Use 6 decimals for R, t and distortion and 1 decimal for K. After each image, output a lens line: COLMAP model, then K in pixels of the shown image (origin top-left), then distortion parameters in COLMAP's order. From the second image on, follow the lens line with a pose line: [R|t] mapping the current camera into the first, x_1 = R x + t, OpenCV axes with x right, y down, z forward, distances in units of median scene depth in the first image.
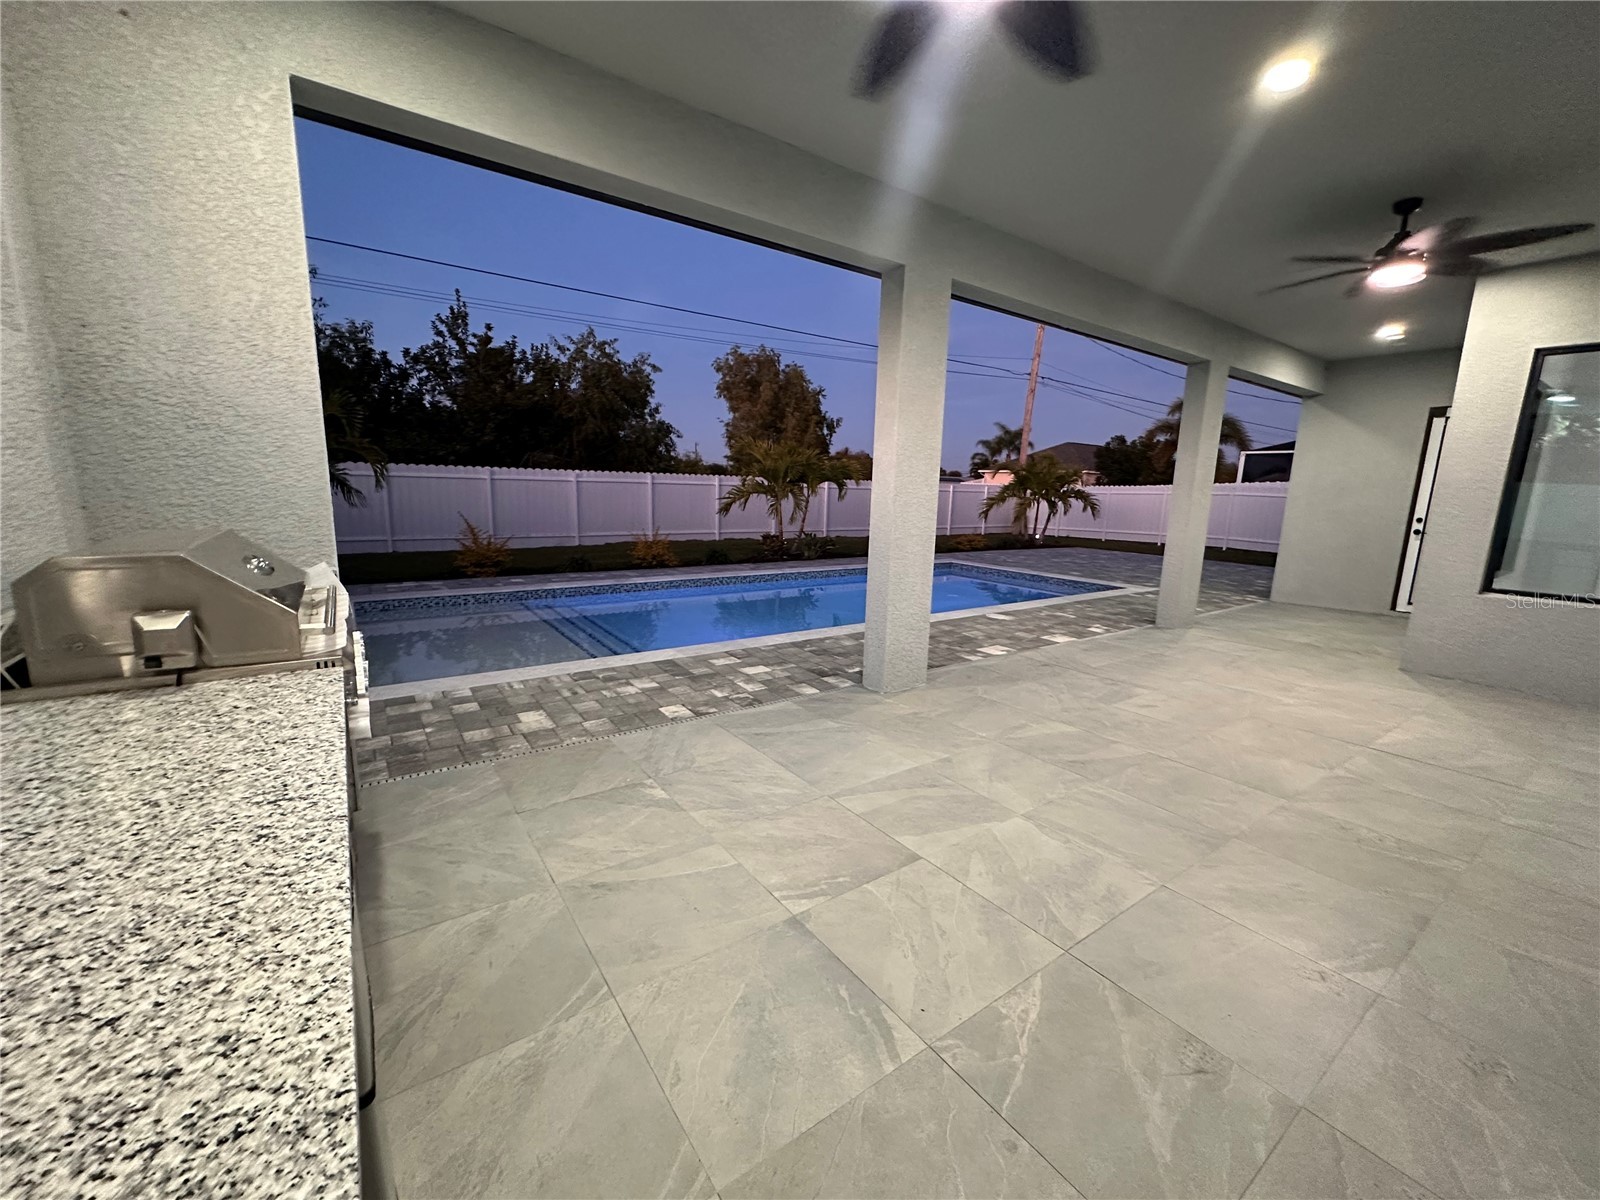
lens RADIAL K [[636.1, 0, 793.4], [0, 636.1, 597.4], [0, 0, 1]] dist [0.002269, 0.000412]
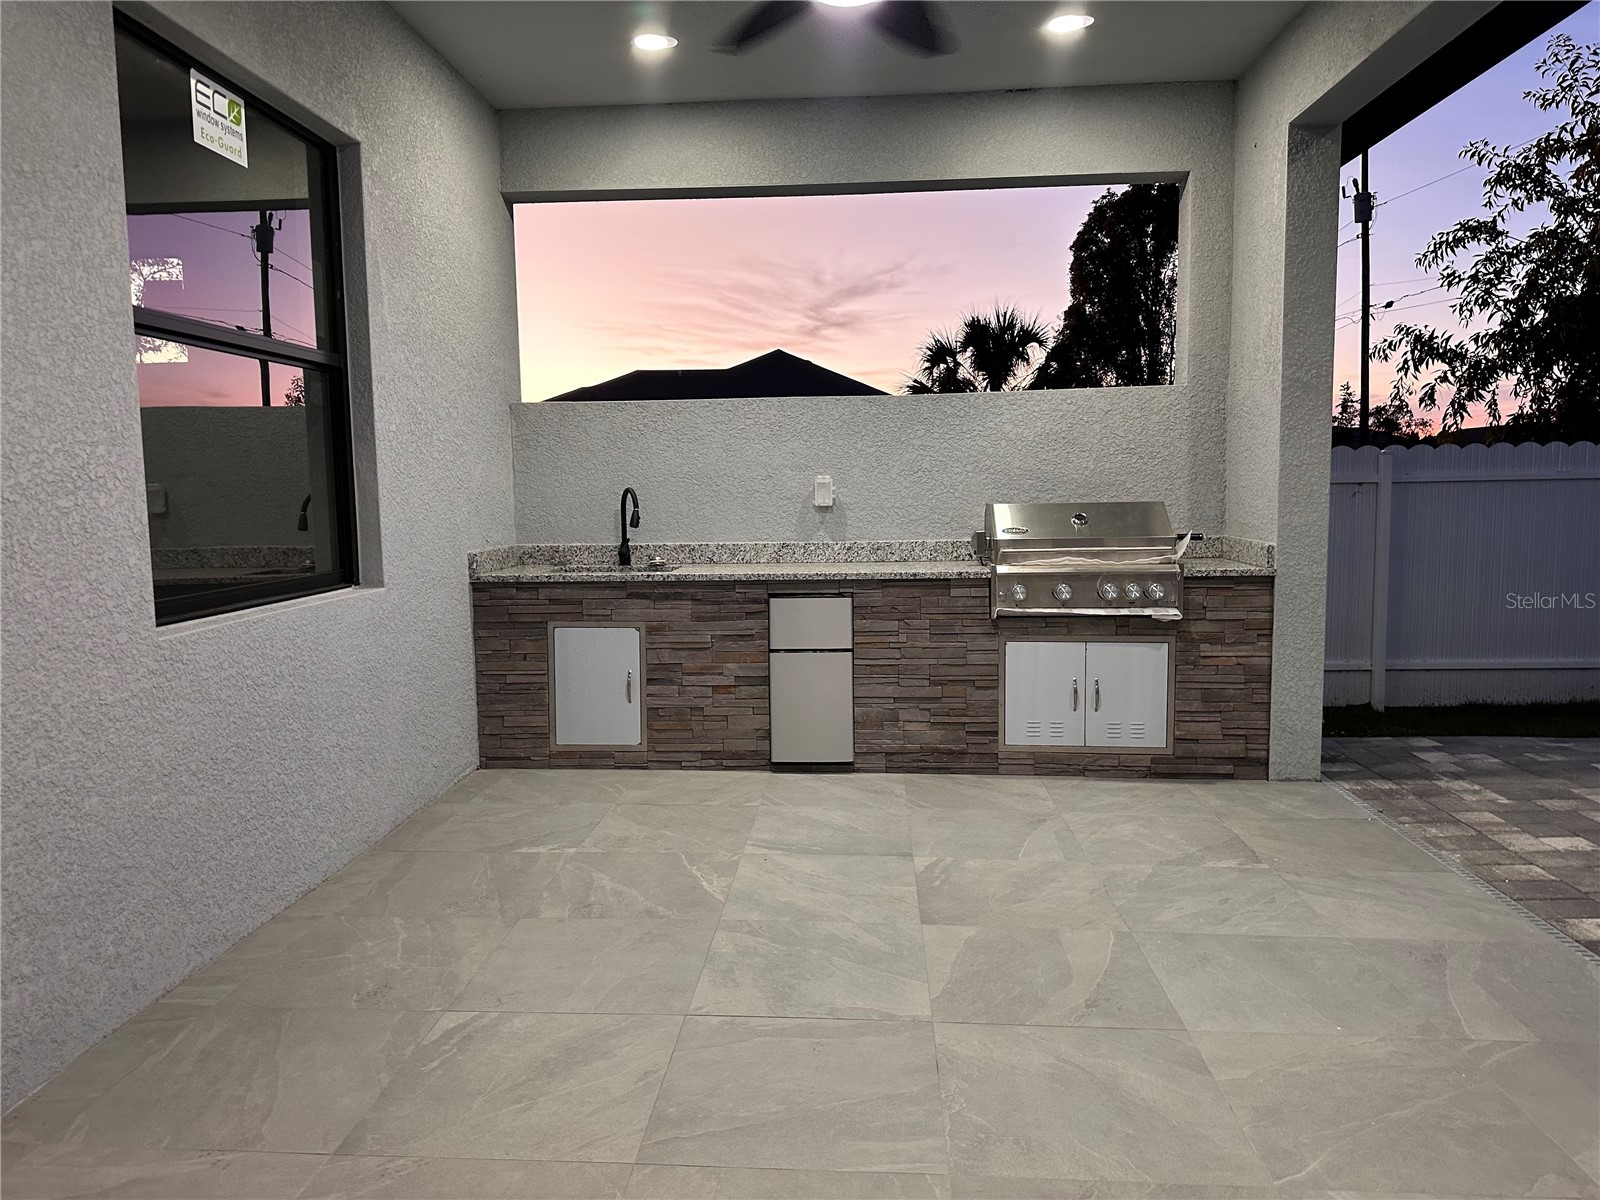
lens RADIAL K [[1120.1, 0, 795.7], [0, 1120.1, 569.0], [0, 0, 1]] dist [0.229331, -0.342528]
pose [[-0.624479, 0.036863, -0.780171, 1.272034], [-0.142336, 0.976787, 0.160085, -0.194671], [0.767962, 0.211017, -0.604736, 1.523025]]
